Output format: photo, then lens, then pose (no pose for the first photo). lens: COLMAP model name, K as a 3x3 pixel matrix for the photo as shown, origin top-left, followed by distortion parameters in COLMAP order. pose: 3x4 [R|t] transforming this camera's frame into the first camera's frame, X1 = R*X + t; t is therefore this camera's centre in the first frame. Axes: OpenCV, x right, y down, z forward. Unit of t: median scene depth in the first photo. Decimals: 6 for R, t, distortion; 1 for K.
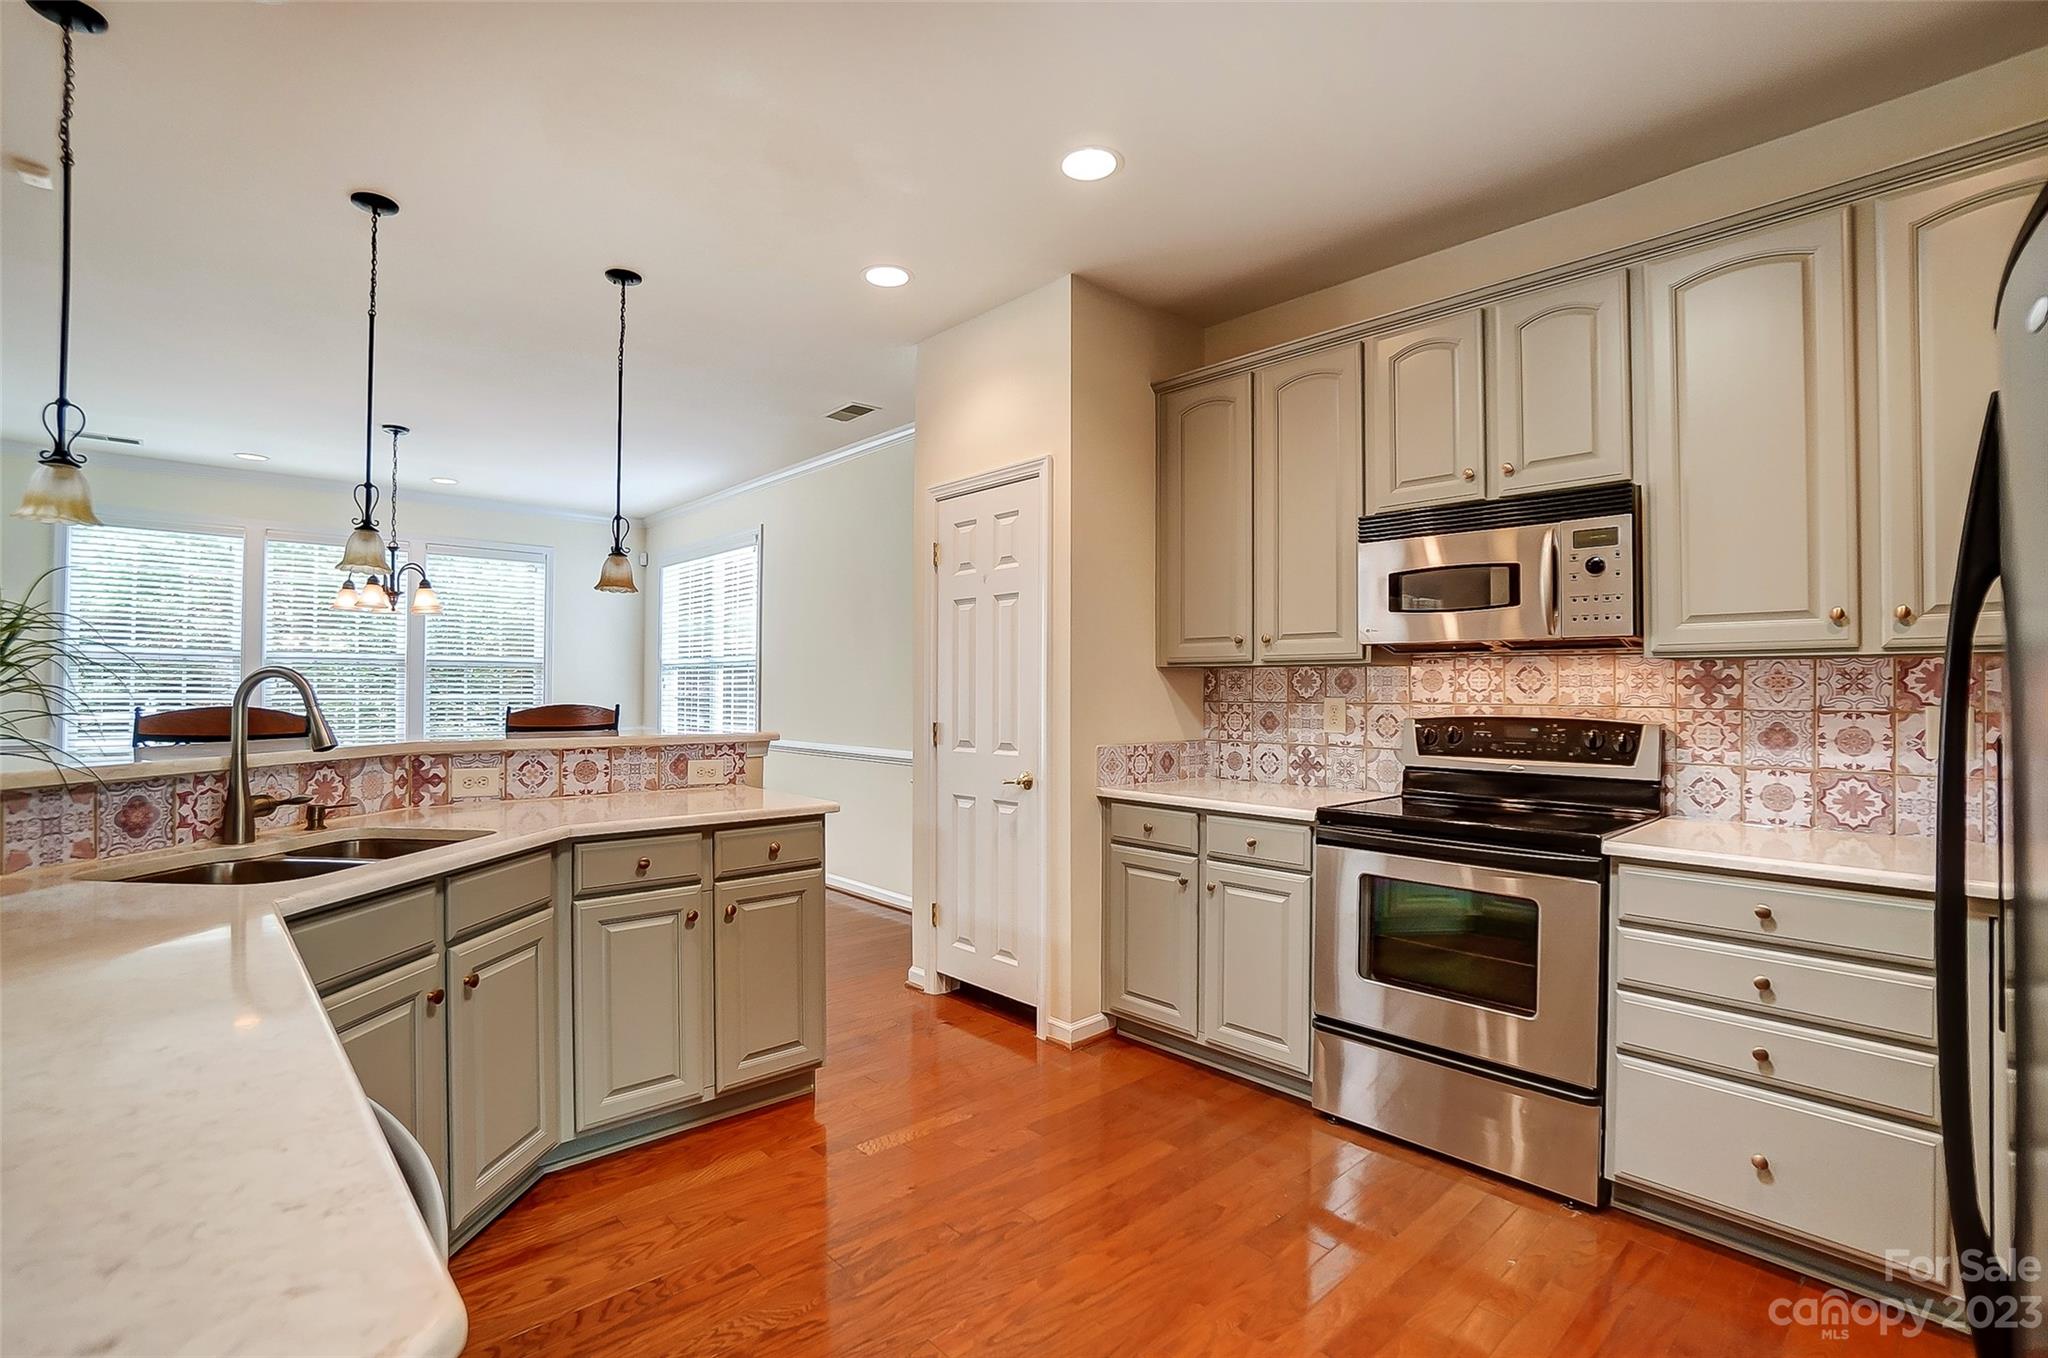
lens RADIAL K [[938.2, 0, 1003.3], [0, 938.2, 681.2], [0, 0, 1]] dist [-0.023443, 0.000692]
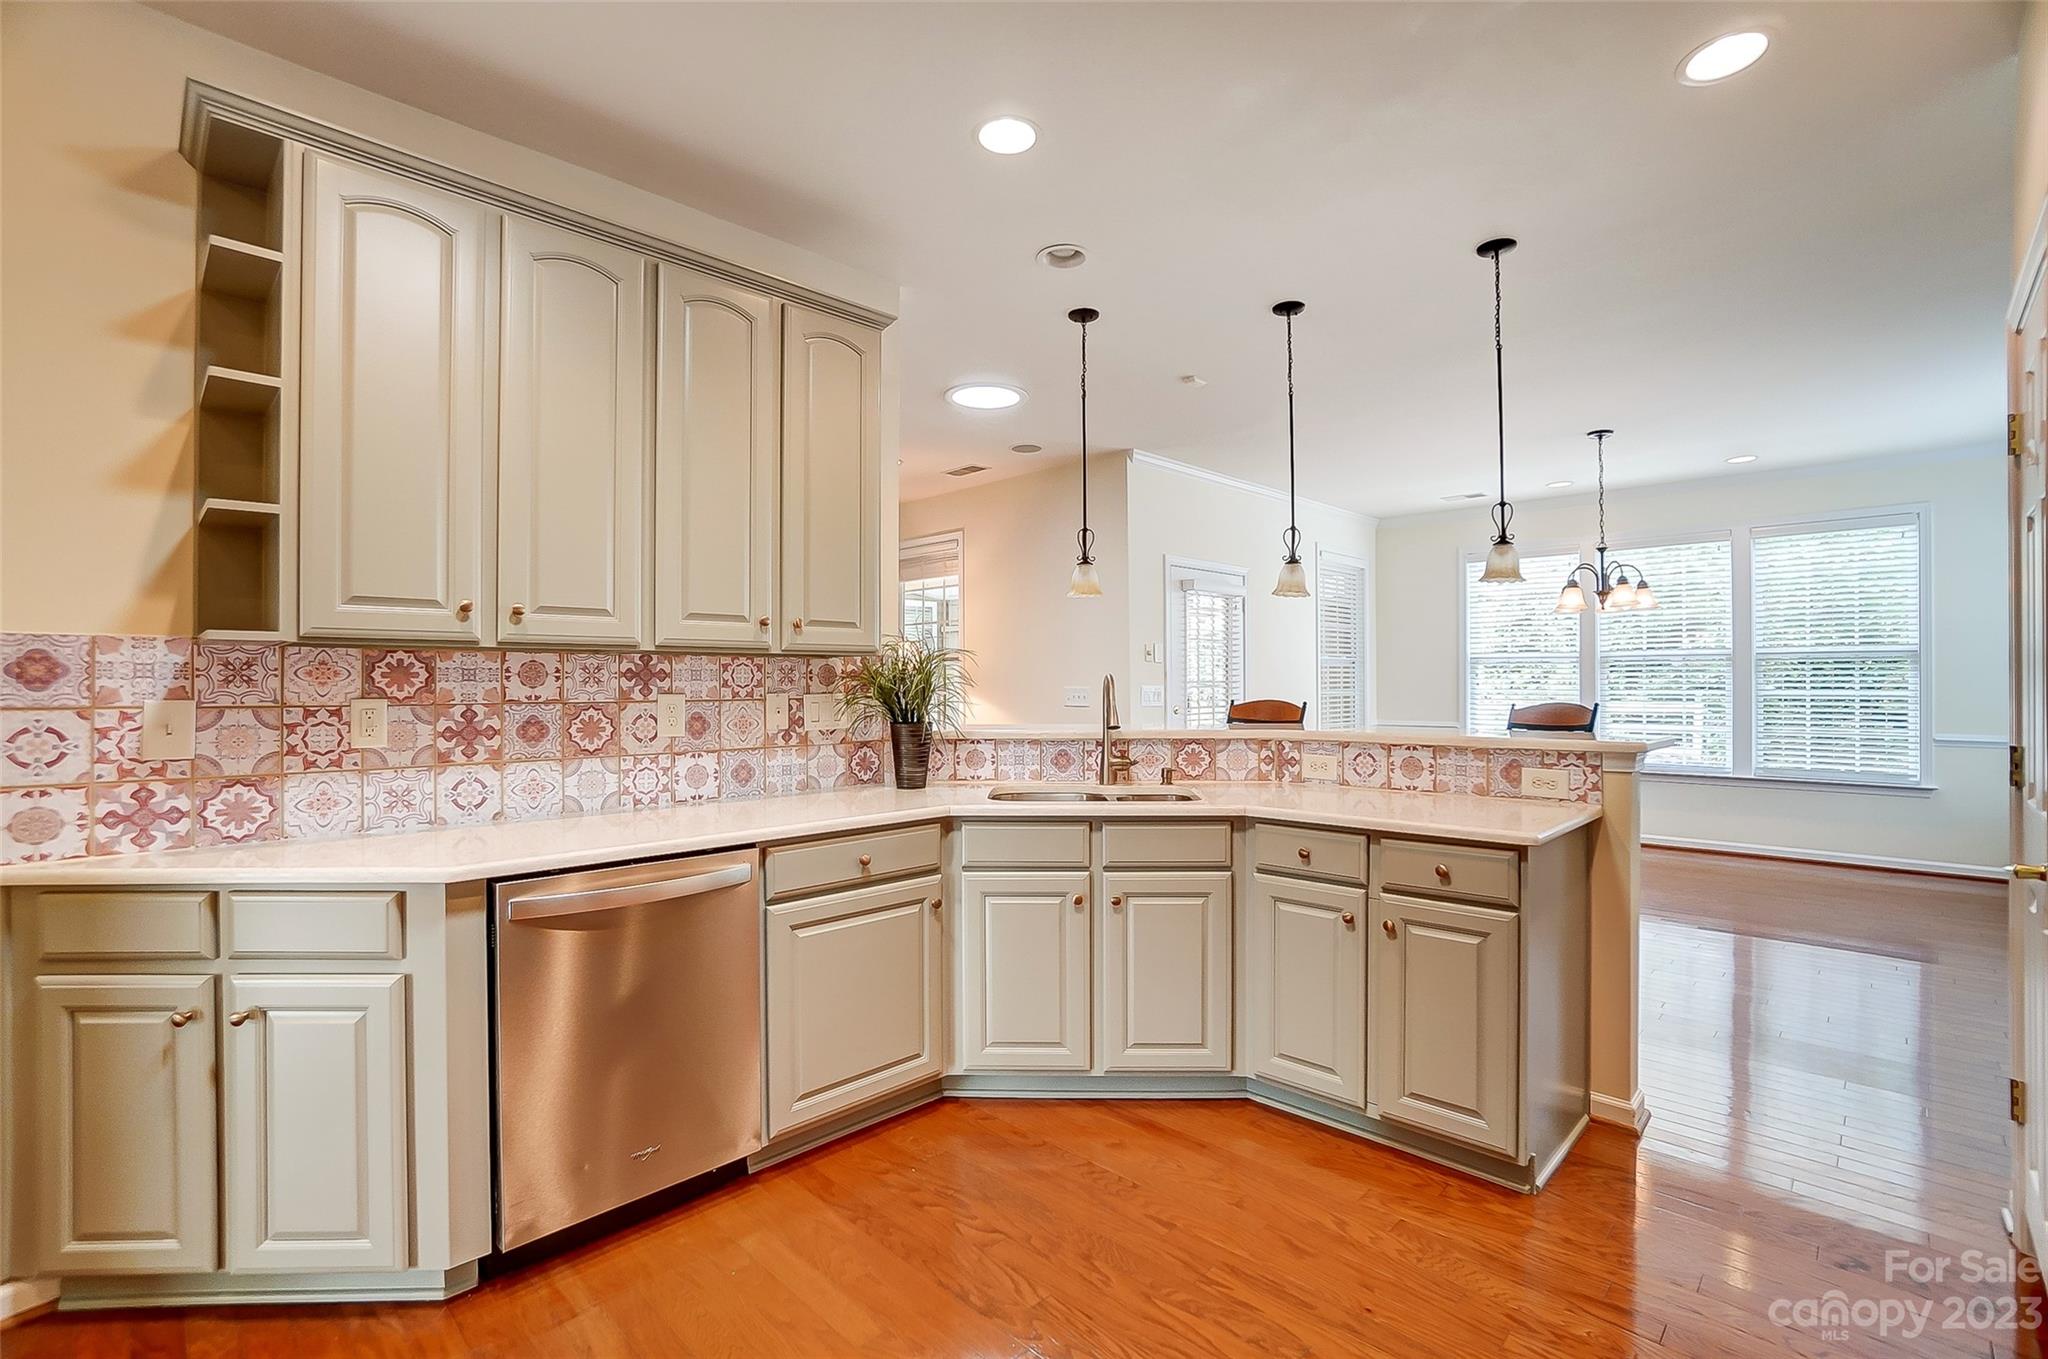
lens RADIAL K [[911.6, 0, 1040.1], [0, 911.6, 684.6], [0, 0, 1]] dist [-0.019498, -0.000099]
pose [[0.078341, -0.006561, -0.996905, 0.553760], [0.014164, 0.999885, -0.005468, 0.006358], [0.996826, -0.013692, 0.078425, 0.564835]]
